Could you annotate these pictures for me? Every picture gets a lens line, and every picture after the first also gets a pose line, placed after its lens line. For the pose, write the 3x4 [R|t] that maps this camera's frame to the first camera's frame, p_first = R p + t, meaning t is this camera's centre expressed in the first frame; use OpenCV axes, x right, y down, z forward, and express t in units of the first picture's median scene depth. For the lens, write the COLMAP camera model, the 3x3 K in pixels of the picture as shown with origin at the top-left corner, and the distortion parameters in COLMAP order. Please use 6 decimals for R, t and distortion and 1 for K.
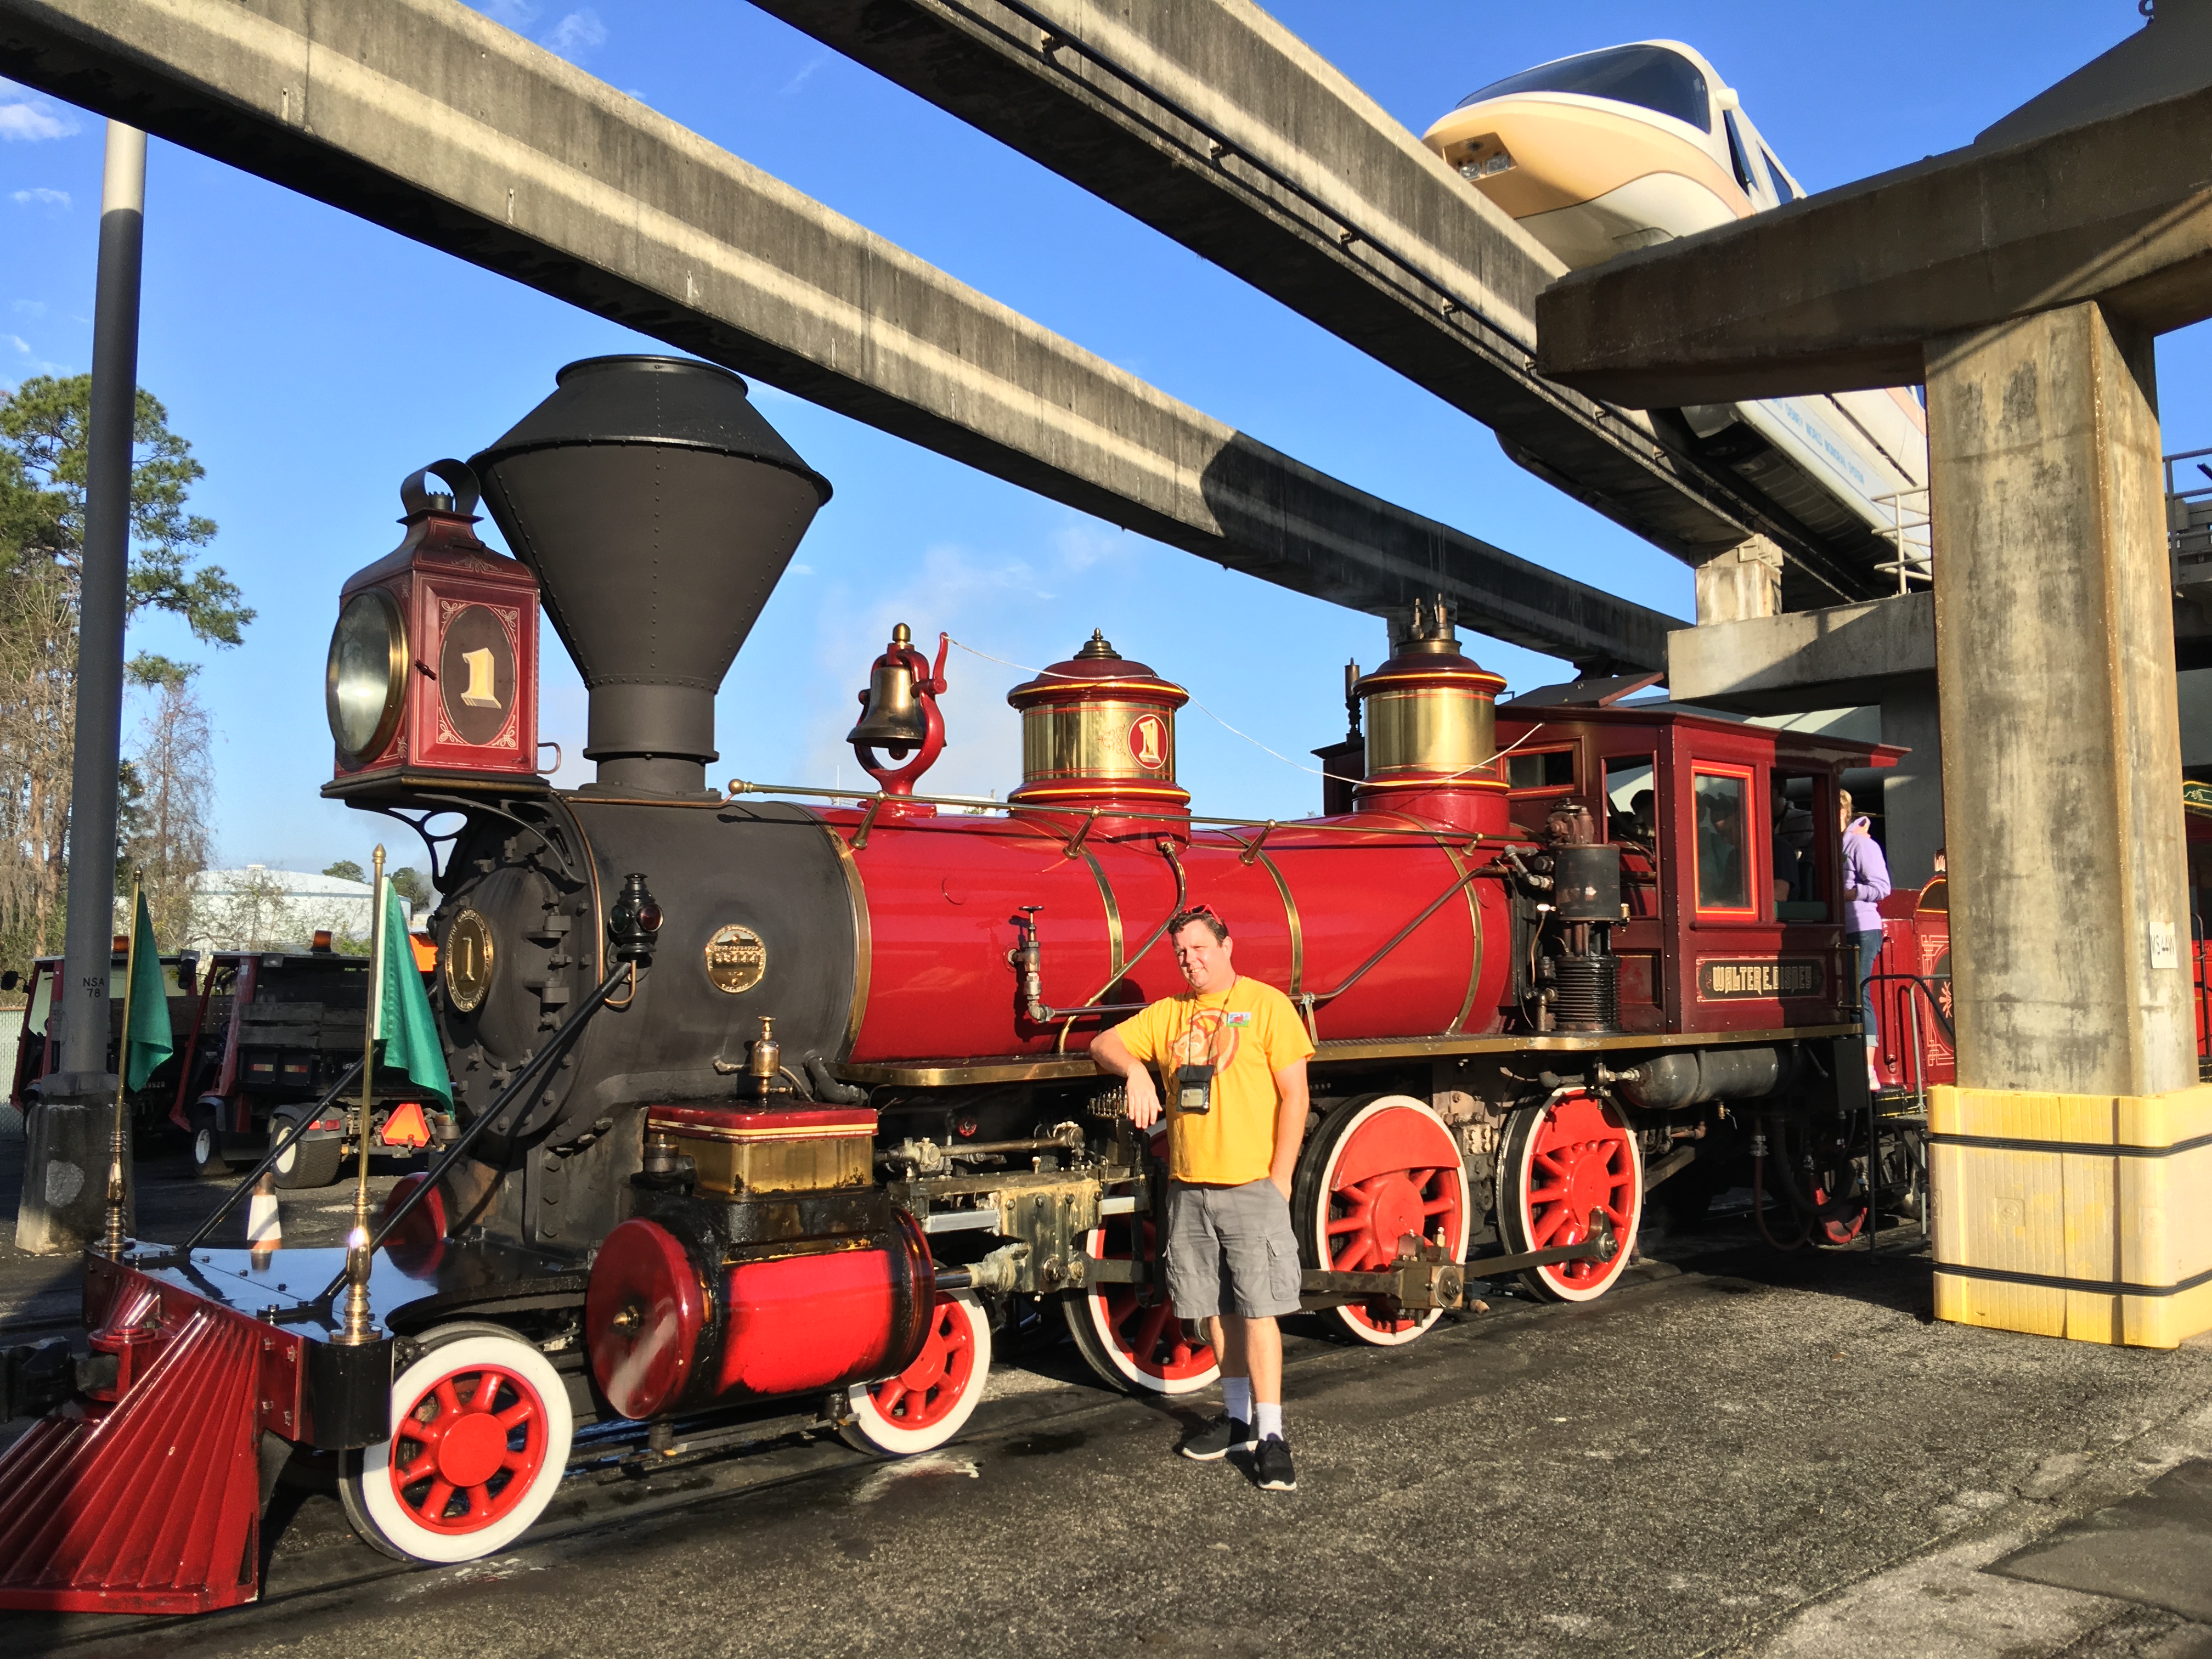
lens RADIAL K [[1870.9, 0, 1106.0], [0, 1870.9, 829.5], [0, 0, 1]] dist [0.082976, -0.146194]
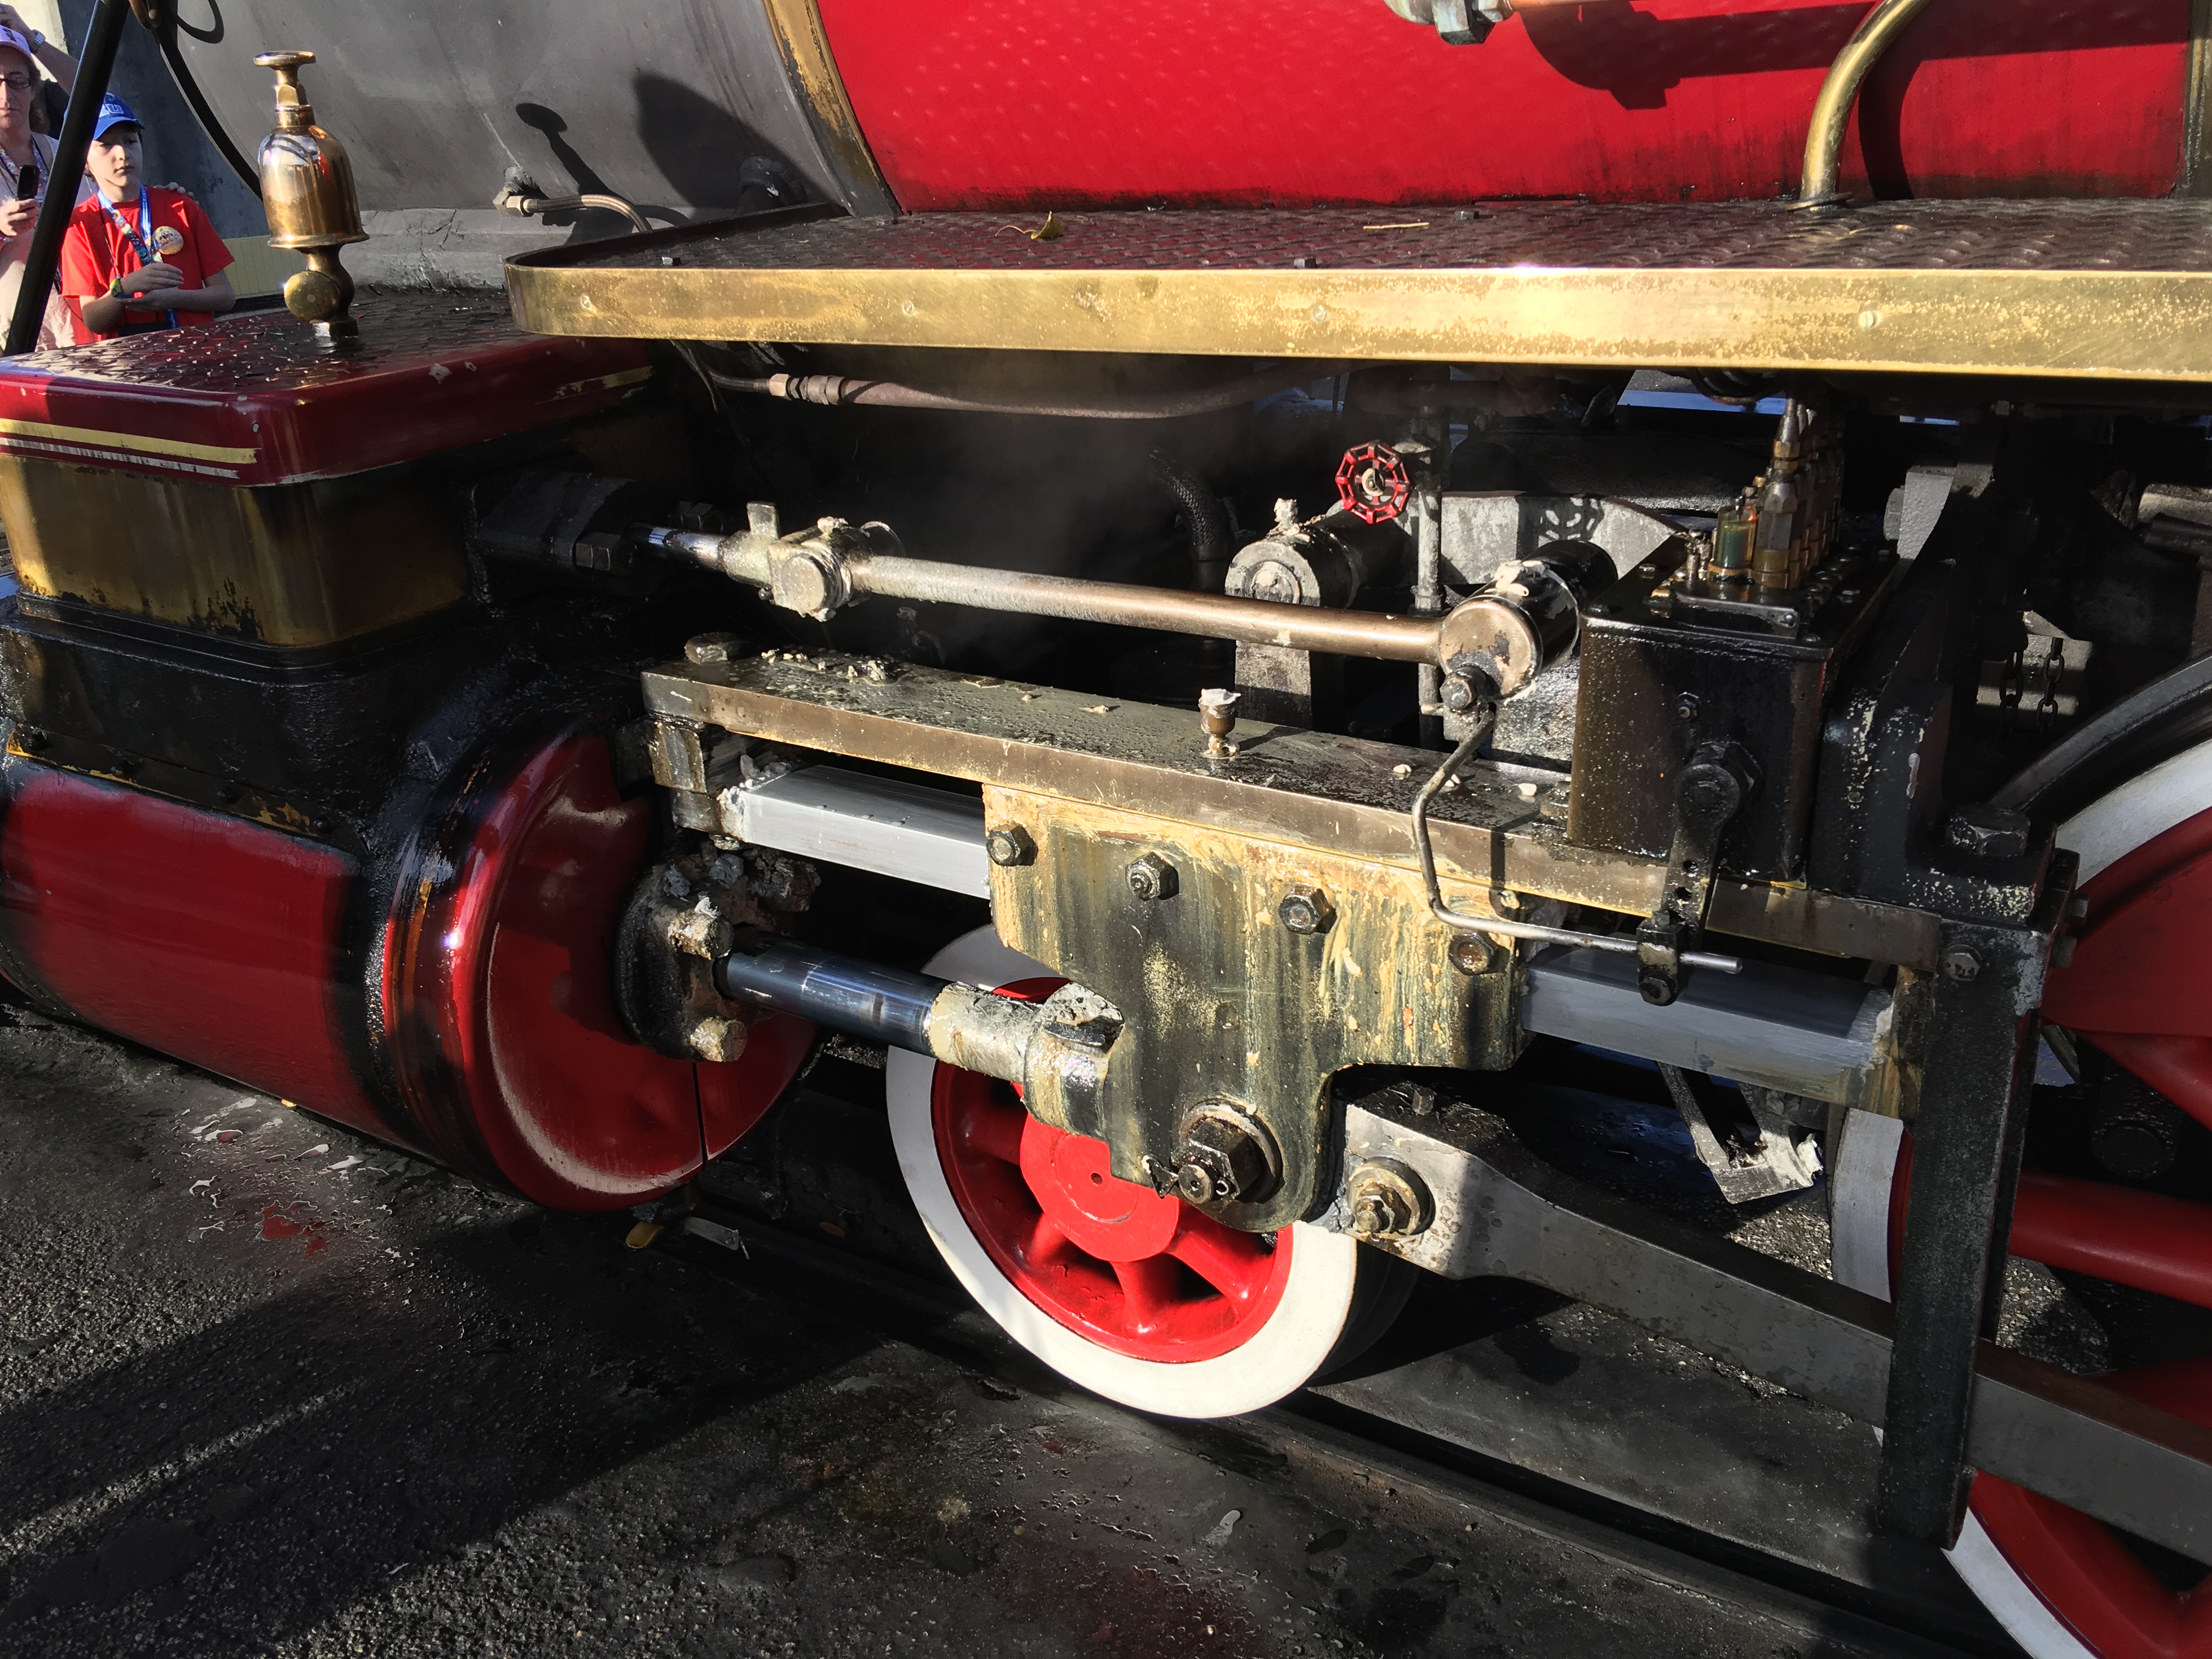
lens RADIAL K [[1870.9, 0, 1106.0], [0, 1870.9, 829.5], [0, 0, 1]] dist [0.082976, -0.146194]
pose [[0.262366, 0.333264, -0.905593, 0.132584], [0.105415, 0.922954, 0.370193, 0.083040], [0.959193, -0.192589, 0.207021, 0.737166]]
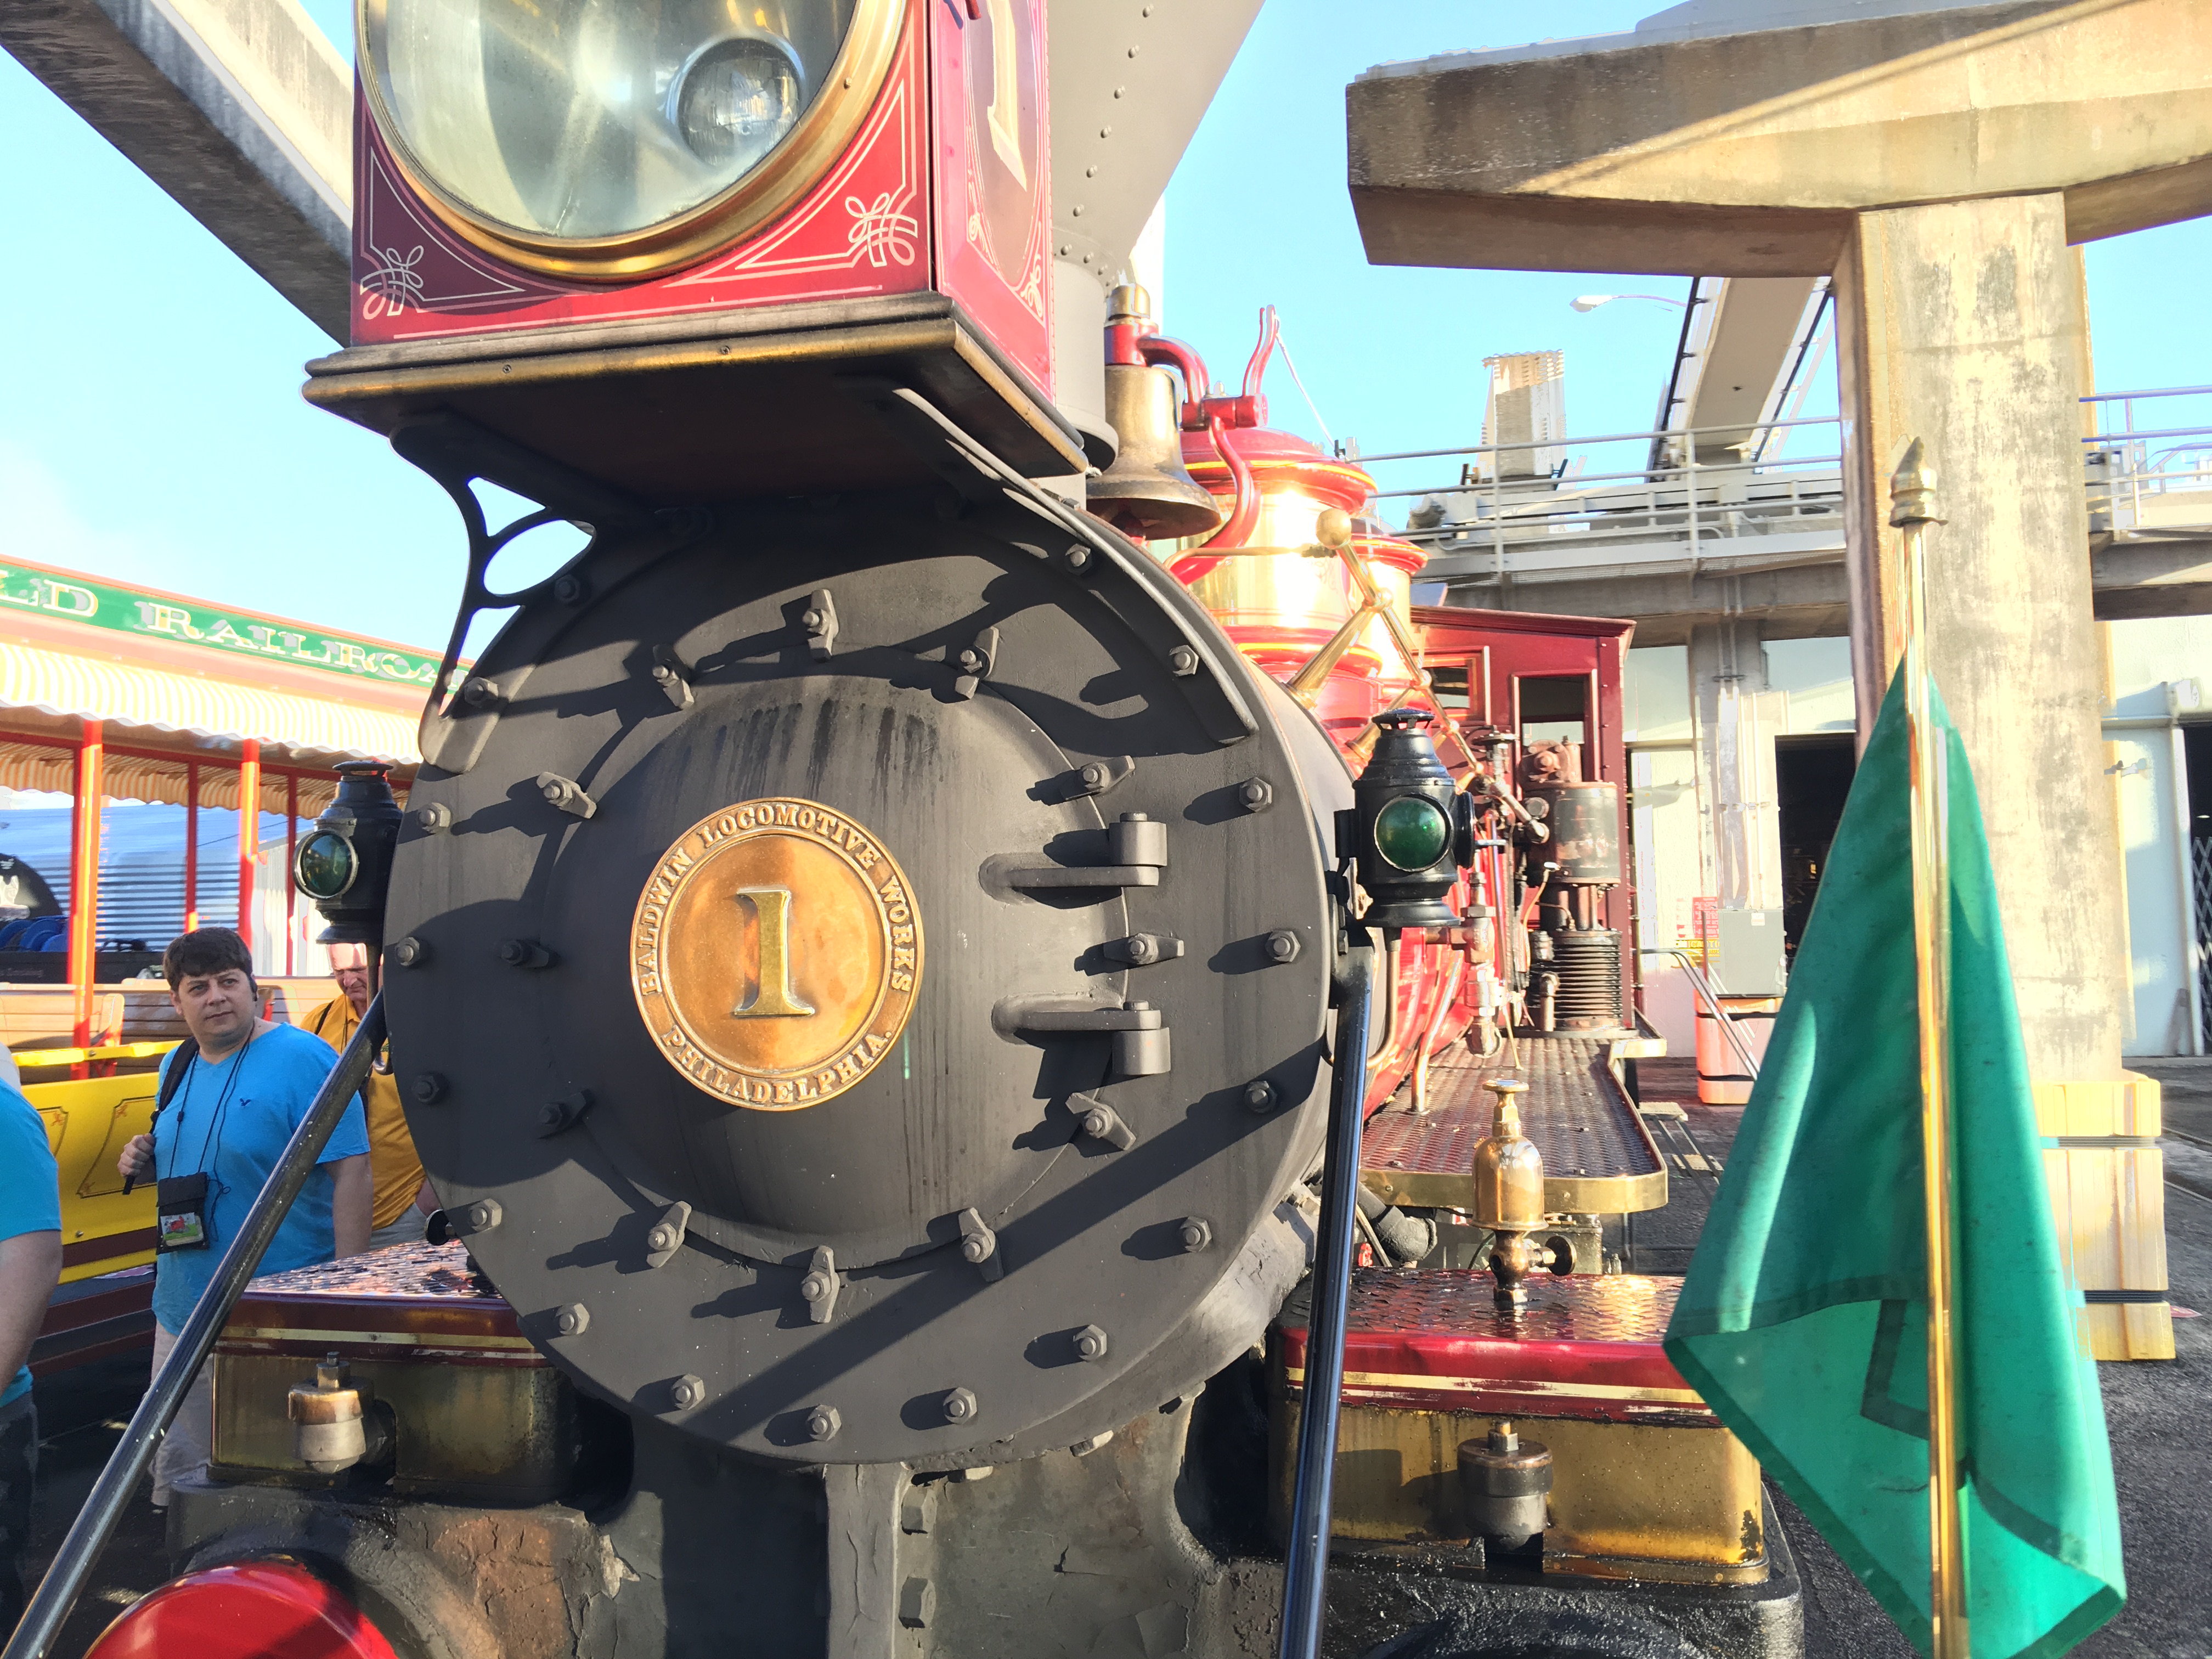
lens RADIAL K [[1870.9, 0, 1106.0], [0, 1870.9, 829.5], [0, 0, 1]] dist [0.082976, -0.146194]
pose [[0.839333, 0.021170, 0.543205, -0.340084], [-0.025945, 0.999663, 0.001129, 0.032878], [-0.542998, -0.015041, 0.839599, 0.497822]]
